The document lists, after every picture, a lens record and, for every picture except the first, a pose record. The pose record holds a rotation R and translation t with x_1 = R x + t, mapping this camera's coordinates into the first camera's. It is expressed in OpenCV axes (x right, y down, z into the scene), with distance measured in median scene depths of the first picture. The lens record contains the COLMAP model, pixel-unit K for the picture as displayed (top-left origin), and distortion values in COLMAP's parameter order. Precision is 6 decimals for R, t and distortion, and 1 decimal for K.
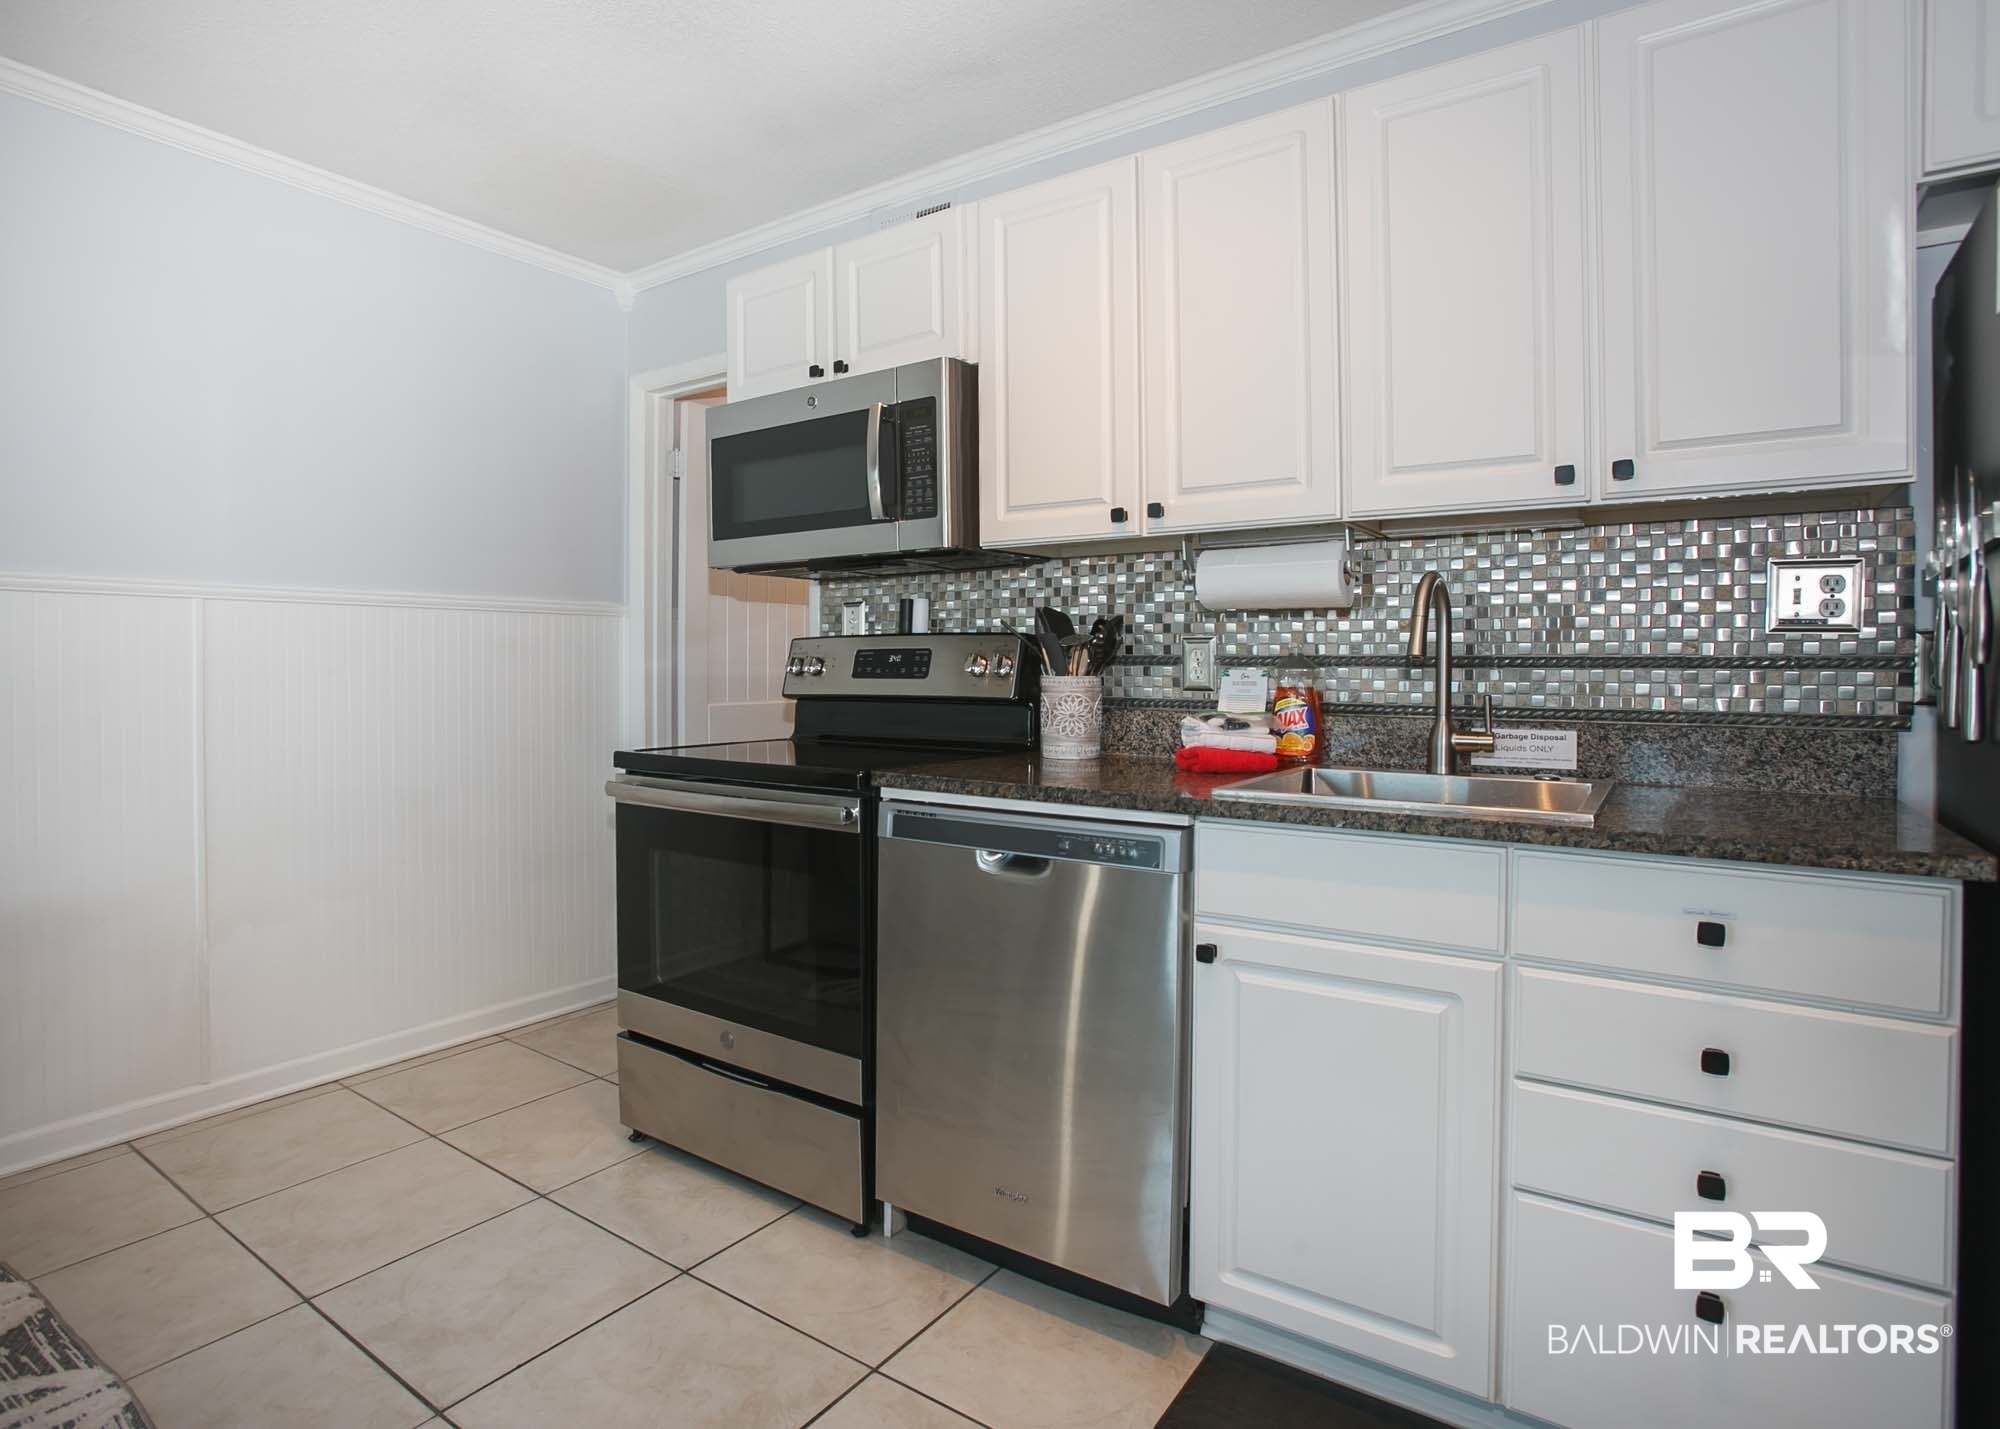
lens RADIAL K [[1045.1, 0, 999.9], [0, 1045.1, 679.7], [0, 0, 1]] dist [-0.042128, 0.000287]
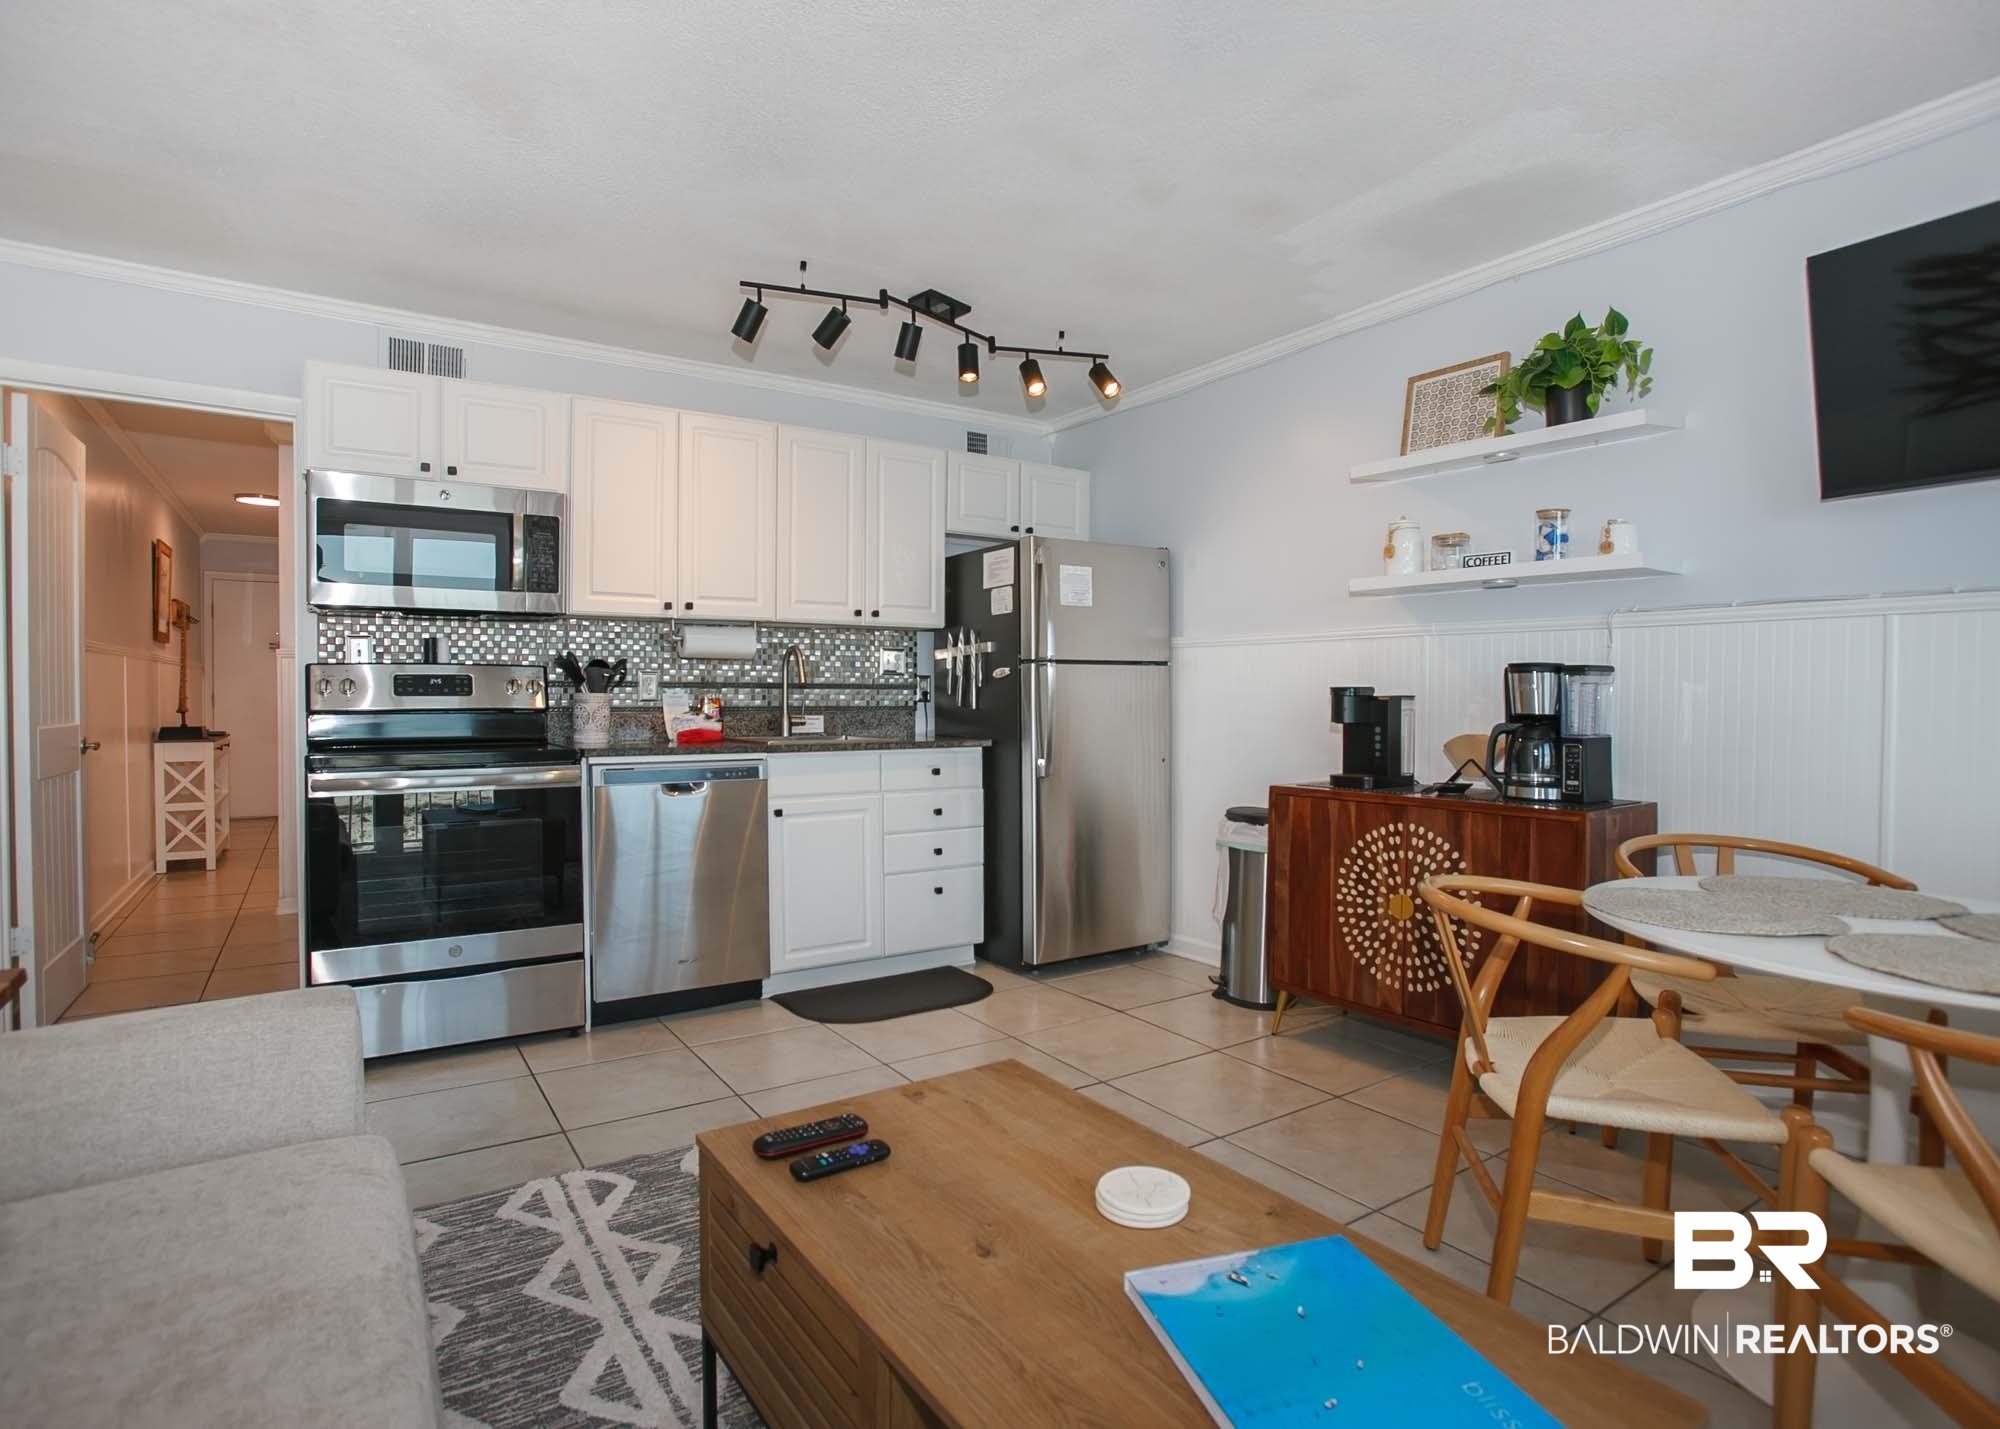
lens RADIAL K [[1030.8, 0, 1000.0], [0, 1030.8, 714.5], [0, 0, 1]] dist [0.098277, 0.000337]
pose [[0.370696, -0.020386, 0.928531, -1.501461], [0.015822, 0.999753, 0.015633, 0.017435], [-0.928620, 0.008896, 0.370926, -0.253889]]
